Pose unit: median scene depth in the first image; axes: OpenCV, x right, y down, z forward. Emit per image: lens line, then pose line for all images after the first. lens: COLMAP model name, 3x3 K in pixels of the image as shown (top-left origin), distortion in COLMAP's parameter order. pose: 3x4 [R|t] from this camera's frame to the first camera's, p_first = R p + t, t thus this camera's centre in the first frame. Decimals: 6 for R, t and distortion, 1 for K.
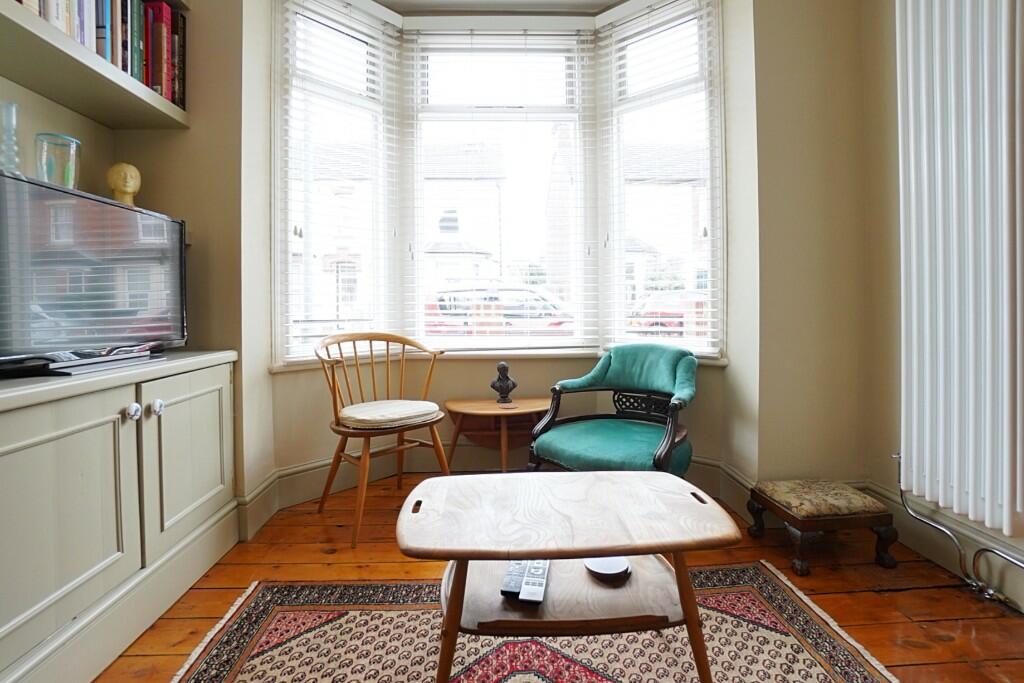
lens RADIAL K [[476.6, 0, 506.5], [0, 476.6, 312.2], [0, 0, 1]] dist [-0.037722, 0.000081]
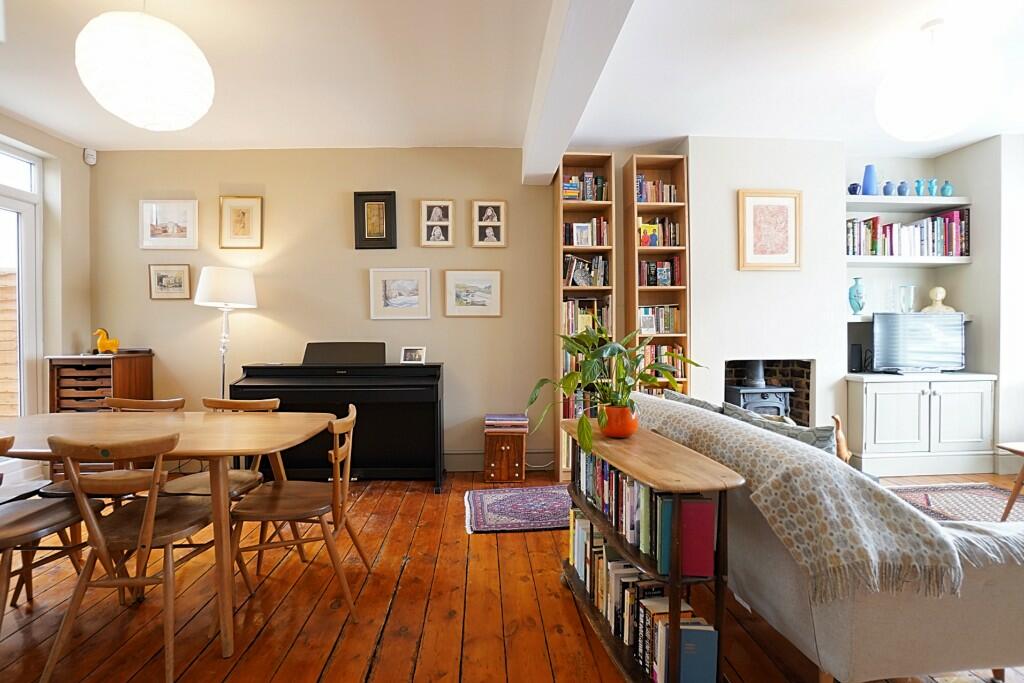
lens RADIAL K [[461.5, 0, 509.0], [0, 461.5, 329.6], [0, 0, 1]] dist [-0.063756, 0.026143]
pose [[0.007241, 0.012312, -0.999898, 1.133741], [-0.006318, 0.999905, 0.012267, -0.106300], [0.999954, 0.006228, 0.007318, -0.944198]]
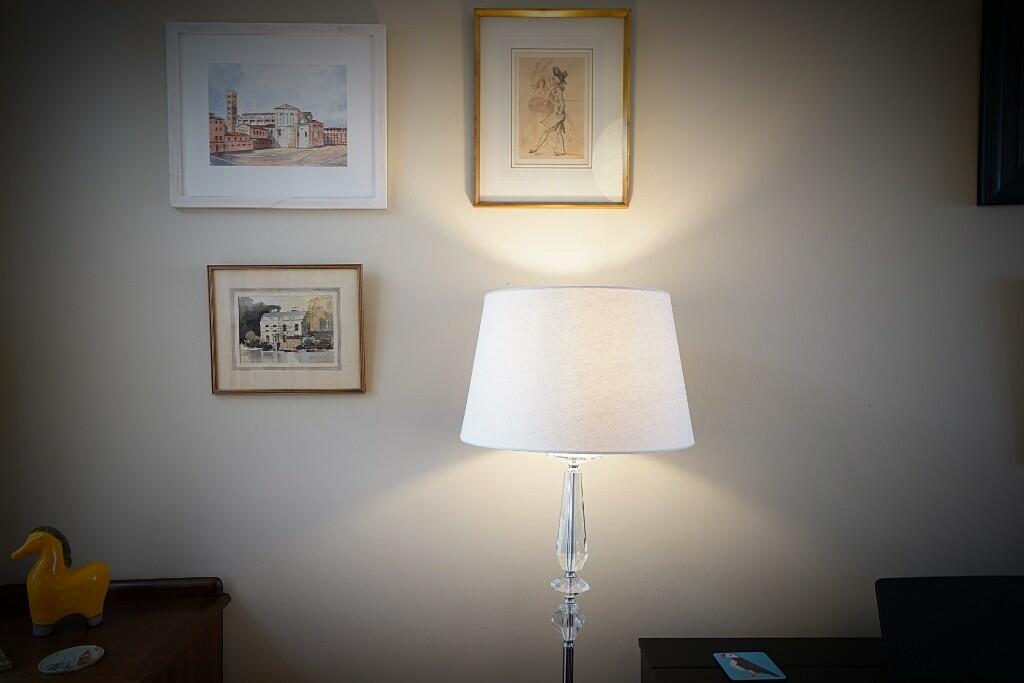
lens RADIAL K [[677.6, 0, 511.3], [0, 677.6, 338.2], [0, 0, 1]] dist [0.025378, 0.000494]
pose [[-0.033946, 0.032153, -0.998906, 0.083815], [-0.000066, 0.999482, 0.032174, -0.277418], [0.999424, 0.001158, -0.033926, -1.992842]]
